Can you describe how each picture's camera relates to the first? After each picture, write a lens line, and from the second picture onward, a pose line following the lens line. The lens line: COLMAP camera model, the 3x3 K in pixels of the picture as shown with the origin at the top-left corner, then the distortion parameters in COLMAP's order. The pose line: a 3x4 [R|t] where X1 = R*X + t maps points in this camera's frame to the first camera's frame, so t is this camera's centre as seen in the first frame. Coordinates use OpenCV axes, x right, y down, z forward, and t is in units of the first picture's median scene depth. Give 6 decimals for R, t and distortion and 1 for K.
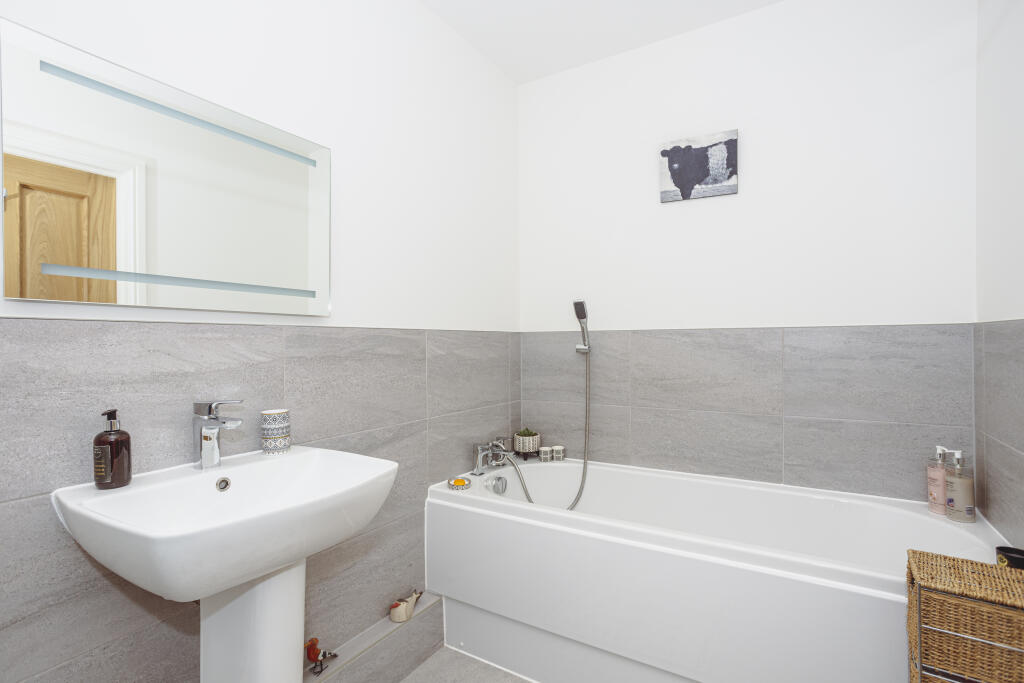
lens RADIAL K [[496.5, 0, 507.8], [0, 496.5, 339.7], [0, 0, 1]] dist [-0.046421, 0.028385]
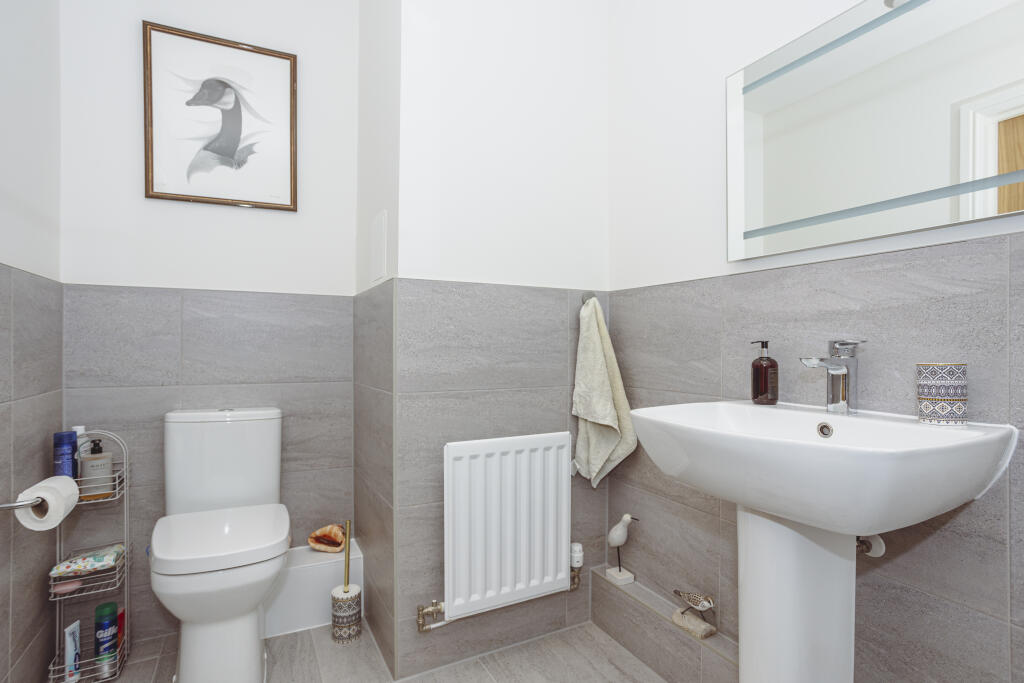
lens RADIAL K [[496.5, 0, 521.1], [0, 496.5, 346.8], [0, 0, 1]] dist [-0.046421, 0.028385]
pose [[-0.491242, 0.002561, -0.871019, 0.469277], [0.005825, 0.999983, -0.000345, 0.132406], [0.871004, -0.005243, -0.491249, 0.902343]]
